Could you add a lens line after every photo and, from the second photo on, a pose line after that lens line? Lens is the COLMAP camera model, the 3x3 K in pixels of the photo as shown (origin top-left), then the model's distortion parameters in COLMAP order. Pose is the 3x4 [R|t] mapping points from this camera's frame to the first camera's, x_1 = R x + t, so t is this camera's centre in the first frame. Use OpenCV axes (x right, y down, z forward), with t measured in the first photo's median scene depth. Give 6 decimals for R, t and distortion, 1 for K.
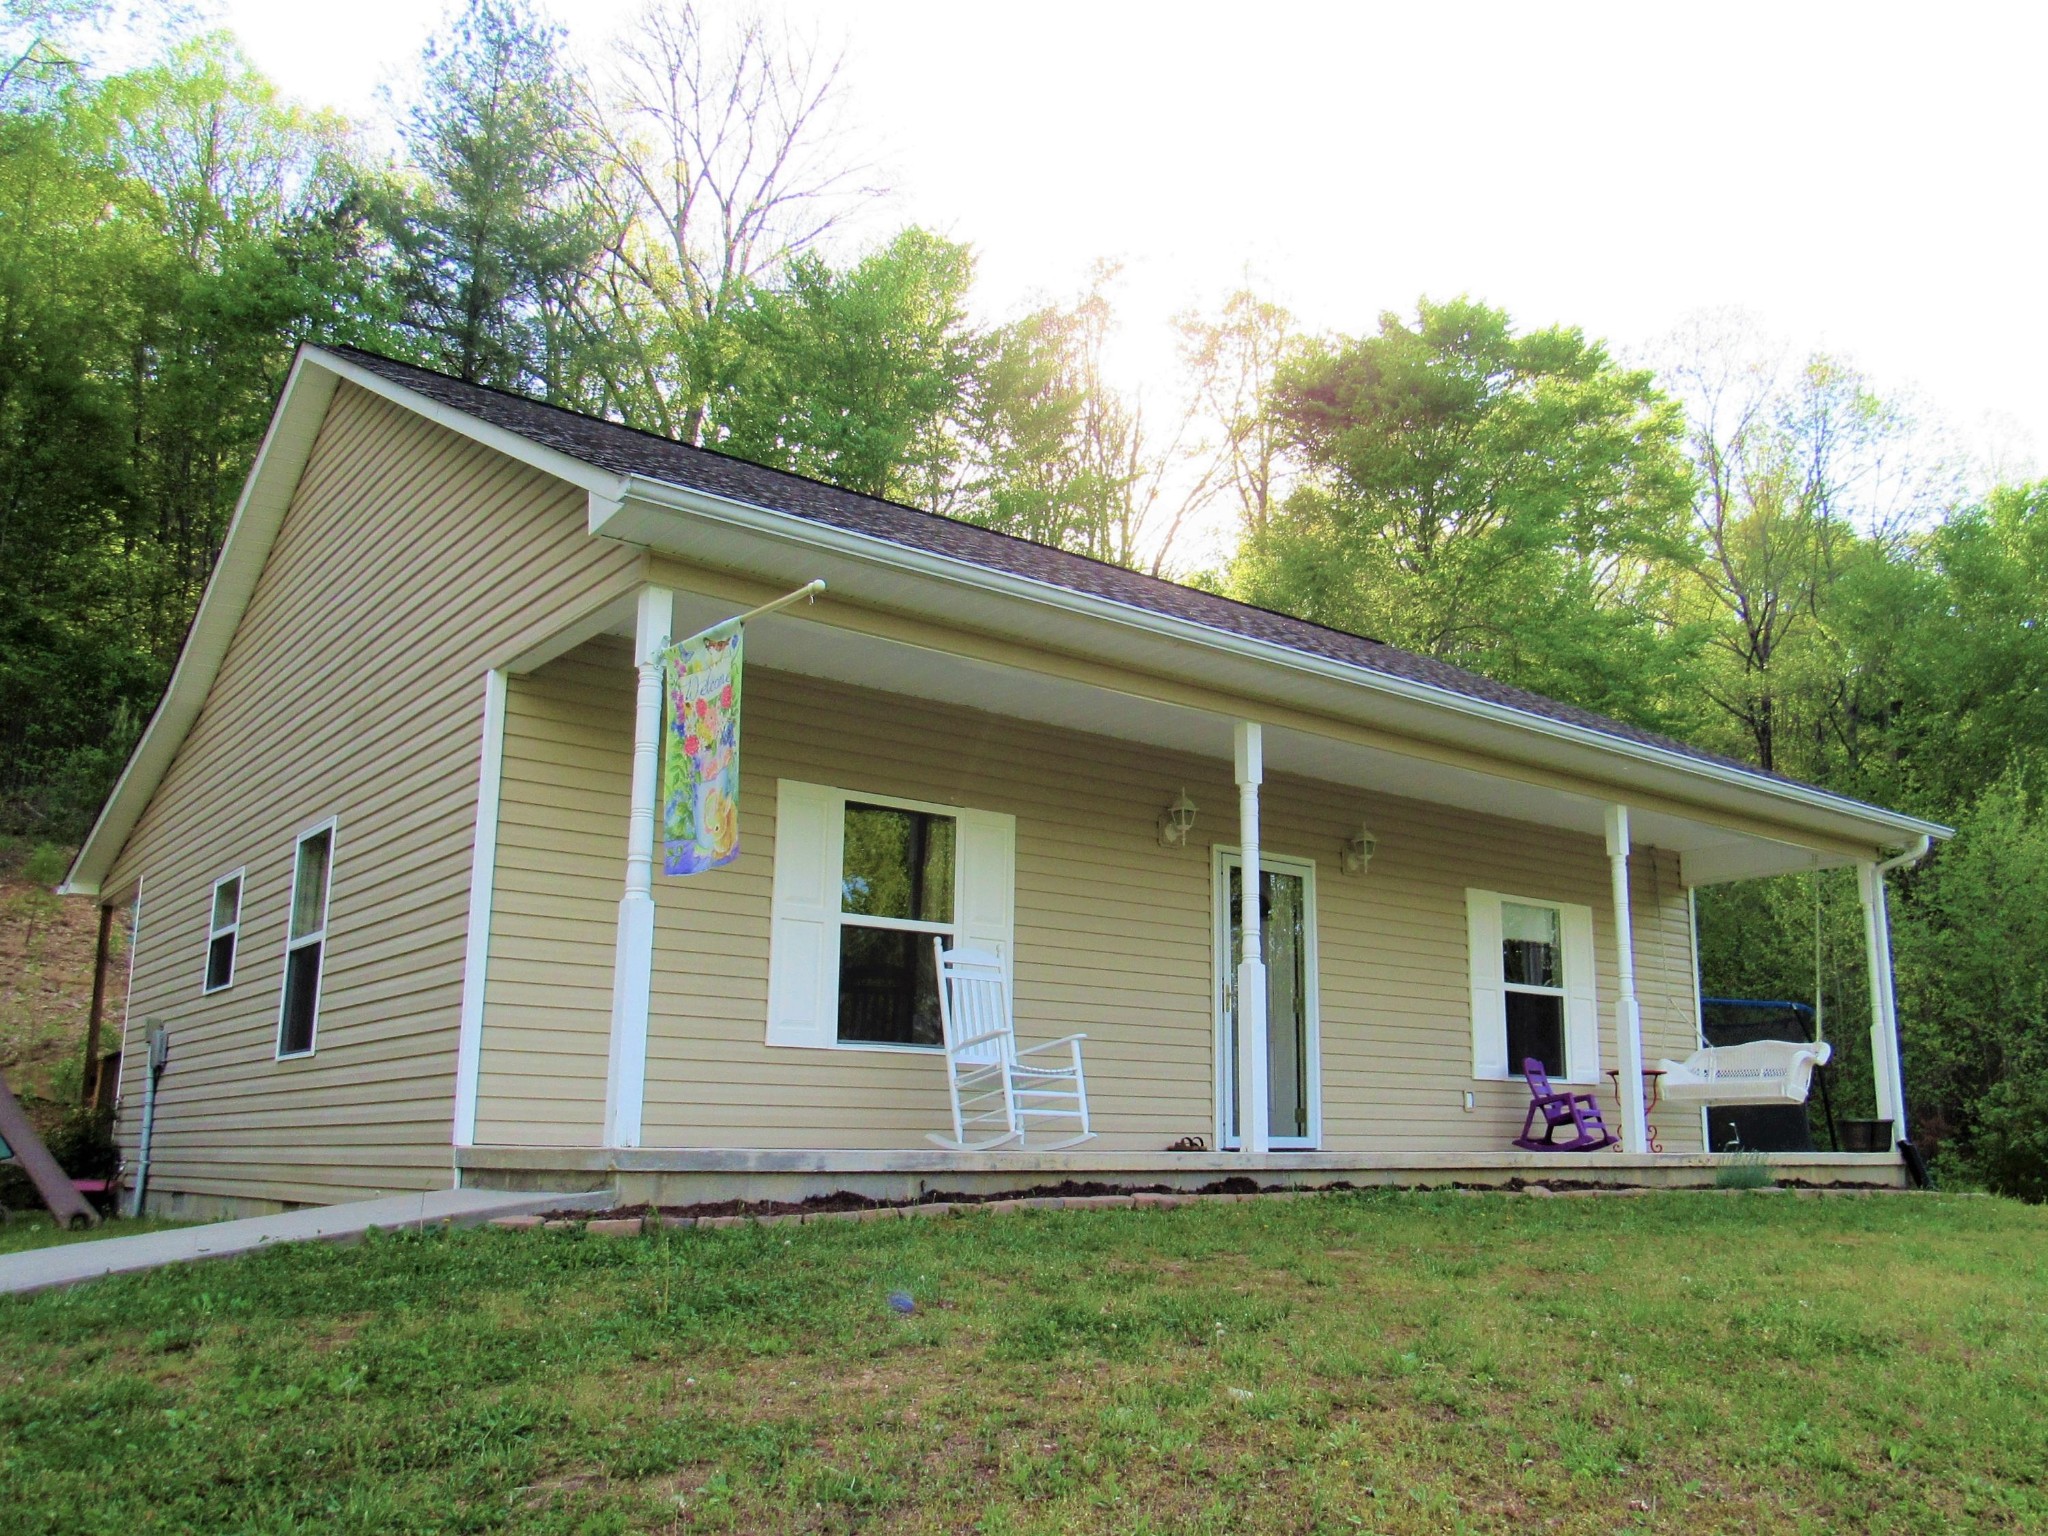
lens RADIAL K [[1677.1, 0, 1024.0], [0, 1677.1, 768.0], [0, 0, 1]] dist [-0.009544, -0.052132]
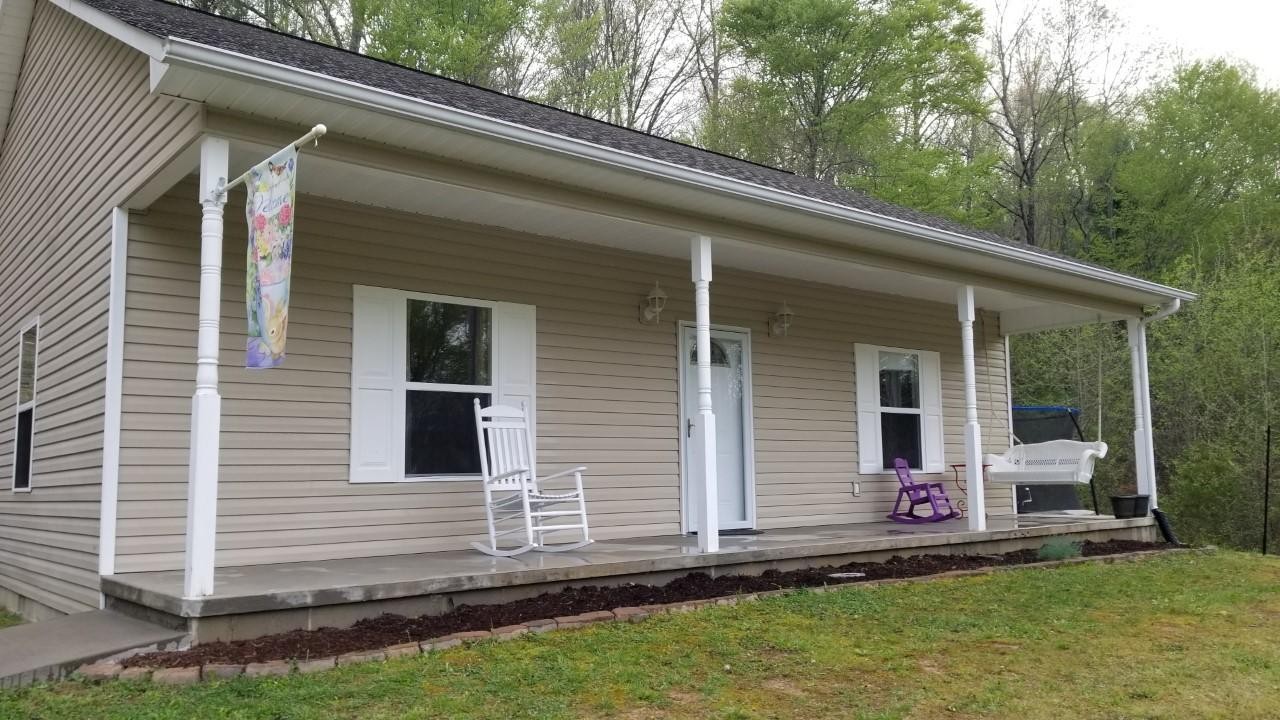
lens RADIAL K [[989.9, 0, 583.2], [0, 989.9, 368.4], [0, 0, 1]] dist [0.112971, -0.214000]
pose [[0.999703, -0.023421, 0.006692, 0.022438], [0.022514, 0.993320, 0.113178, -0.009797], [-0.009298, -0.112994, 0.993552, 0.141893]]
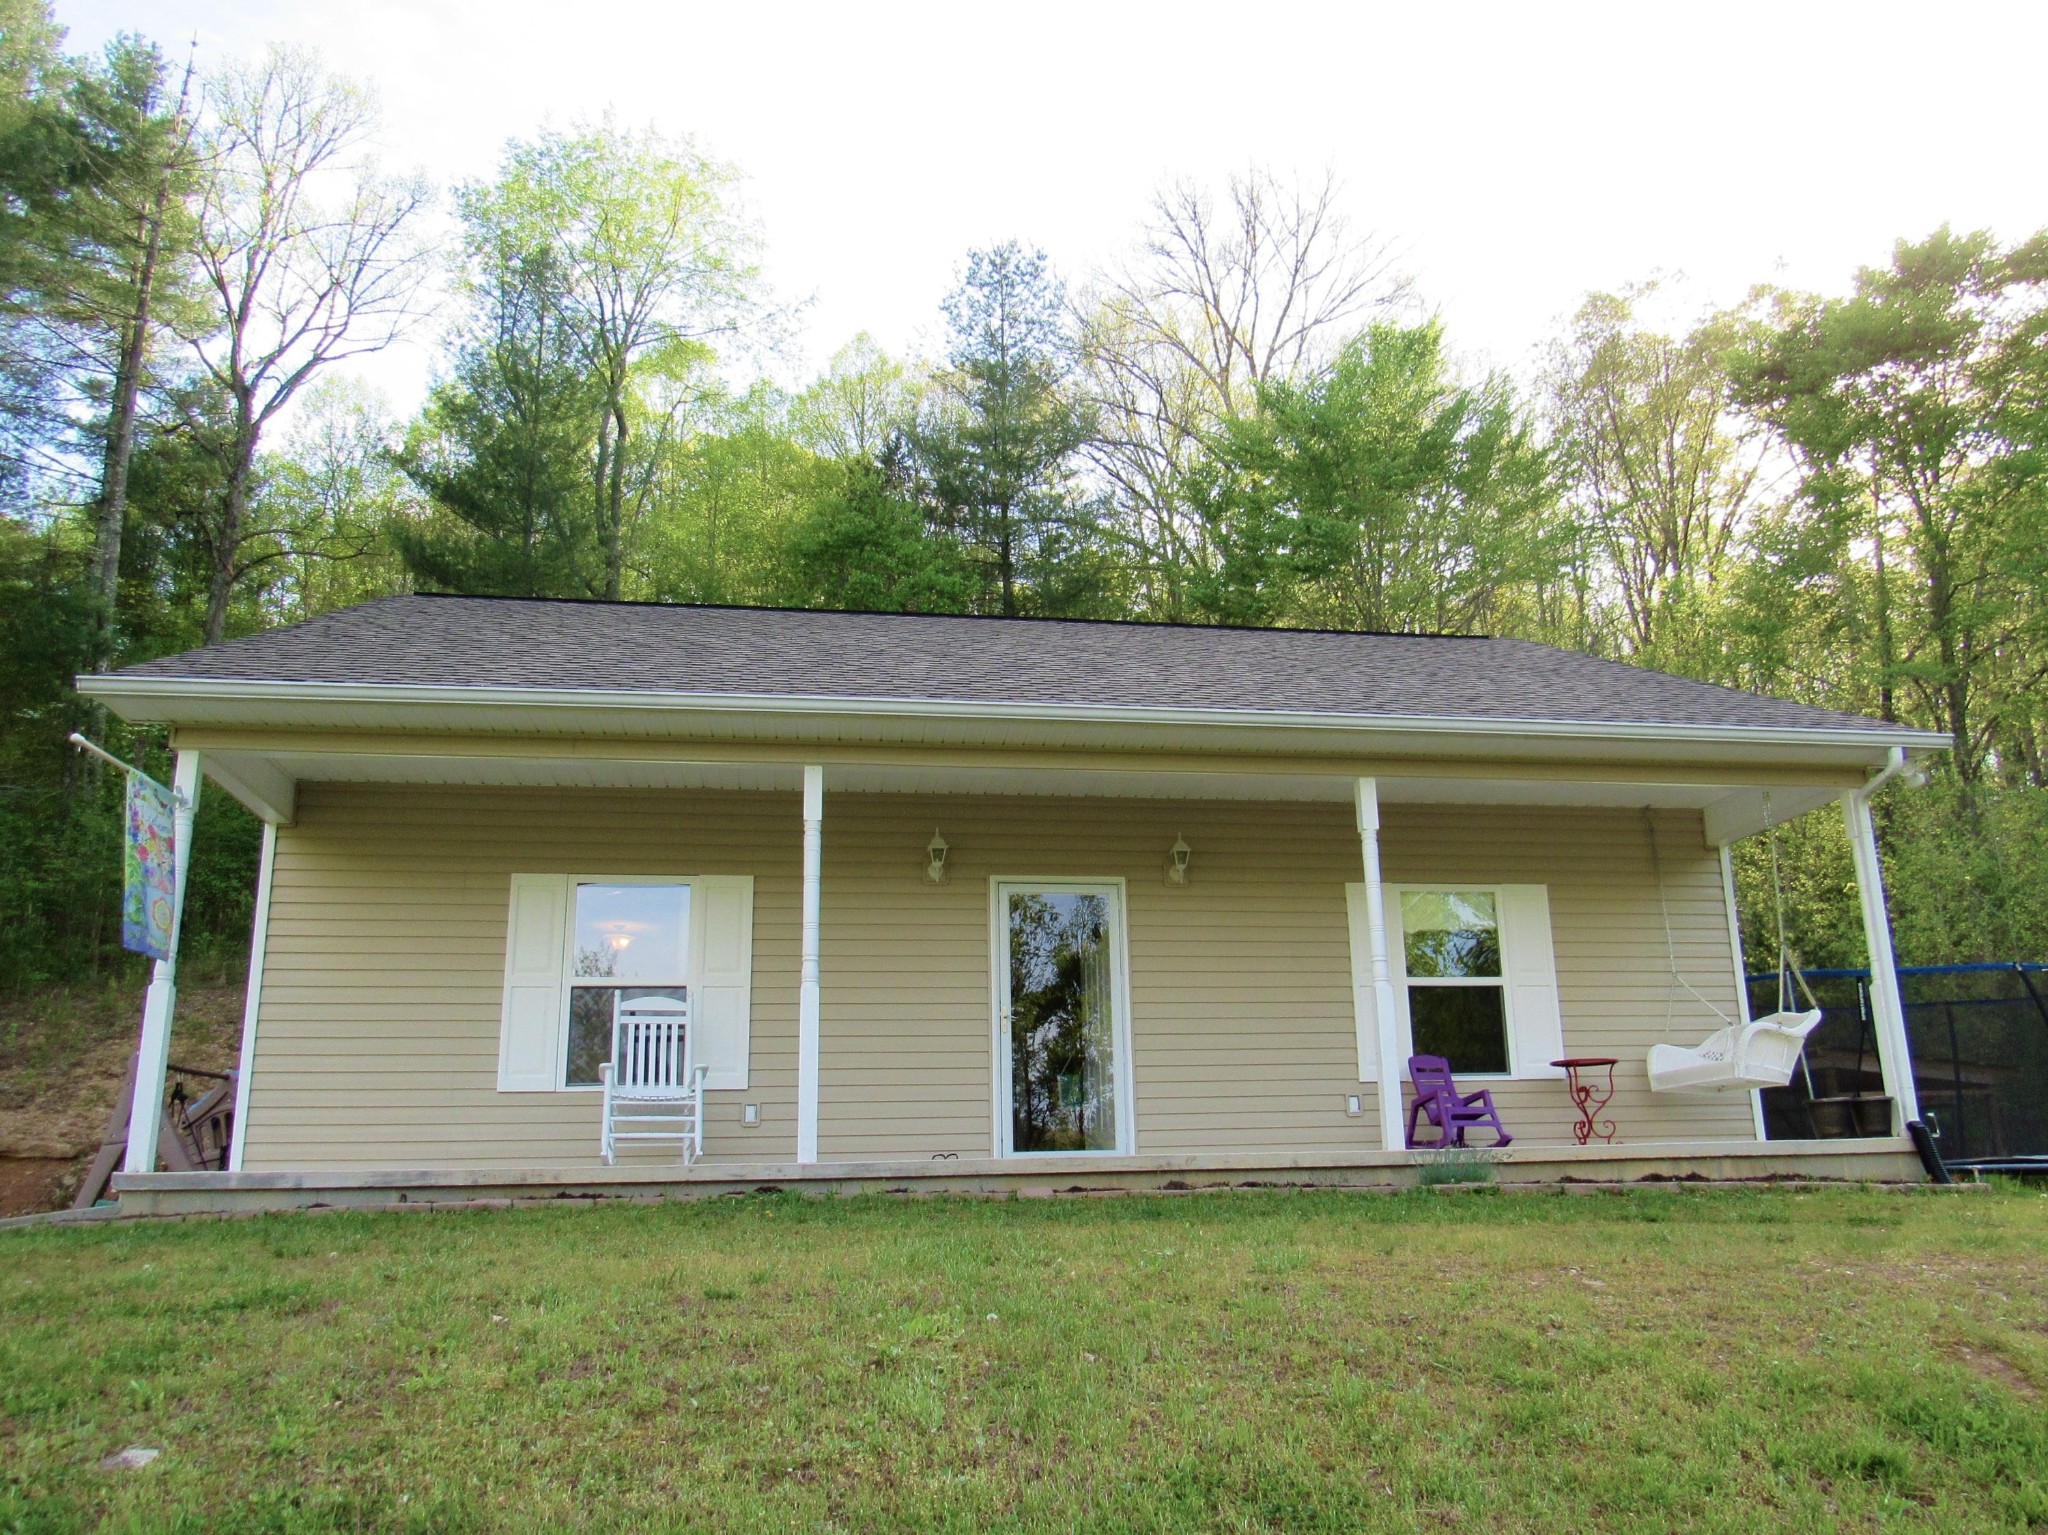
lens RADIAL K [[1471.5, 0, 938.4], [0, 1471.5, 813.2], [0, 0, 1]] dist [-0.030921, -0.001018]
pose [[0.870173, -0.149383, -0.469557, 0.470140], [0.136525, 0.988723, -0.061545, 0.052240], [0.473456, -0.010552, 0.880754, 0.144019]]
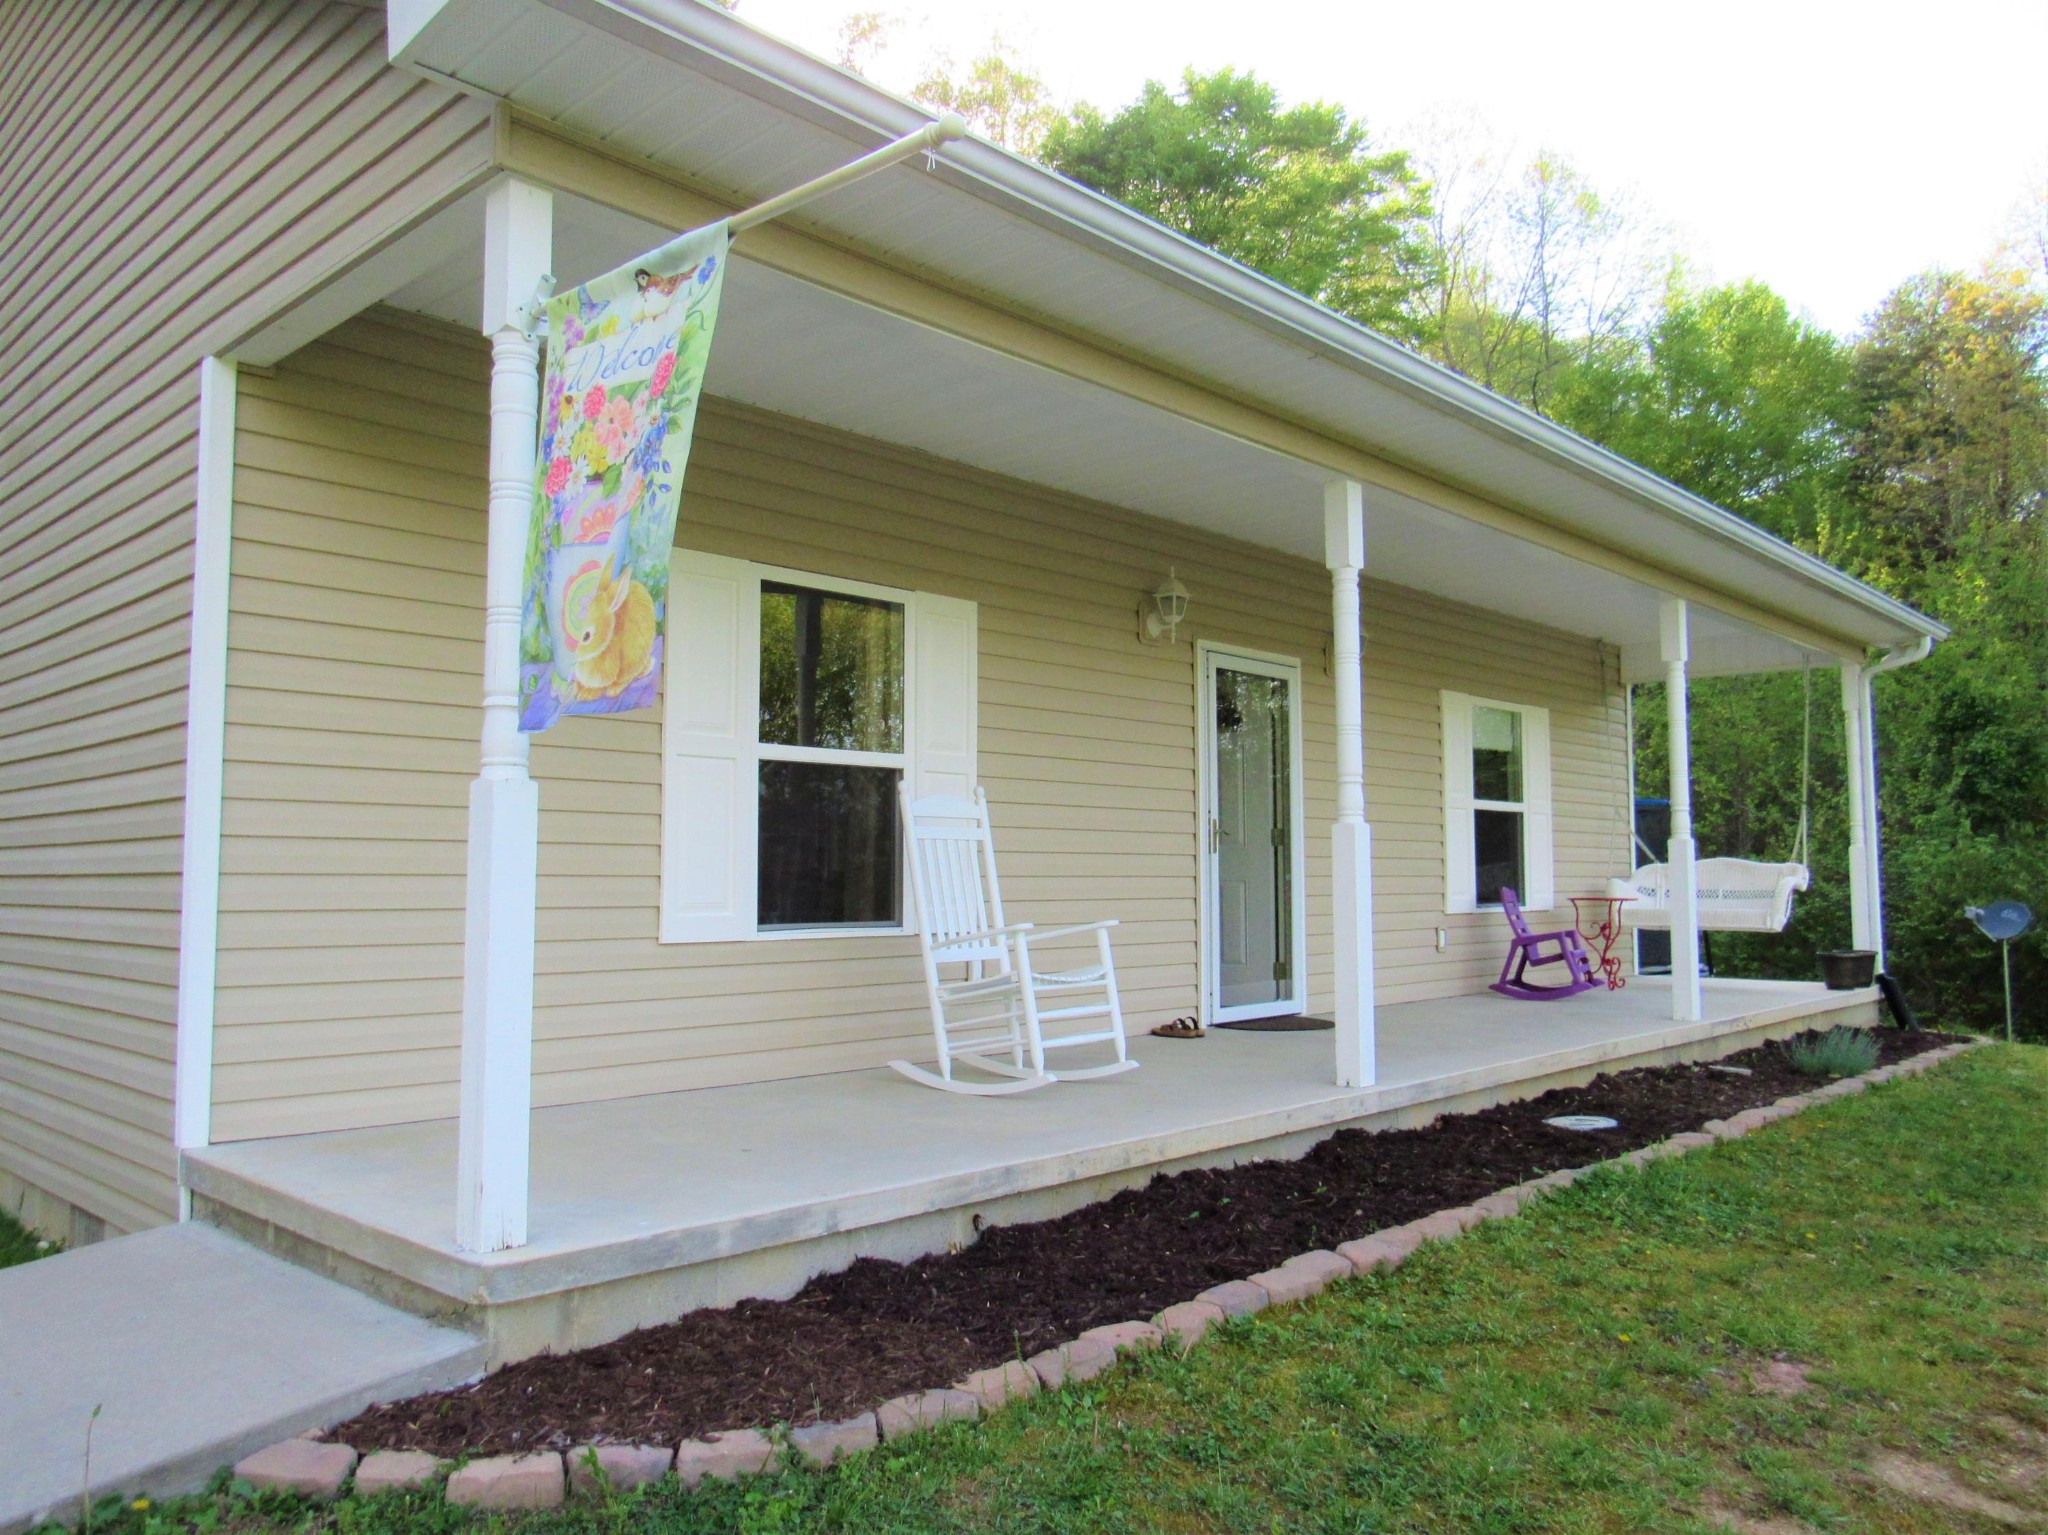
lens RADIAL K [[1528.7, 0, 954.7], [0, 1528.7, 757.5], [0, 0, 1]] dist [-0.021419, 0.001462]
pose [[0.991583, 0.003471, 0.129429, -0.081181], [-0.022373, 0.989196, 0.144879, -0.000895], [-0.127528, -0.146556, 0.980948, 0.271574]]
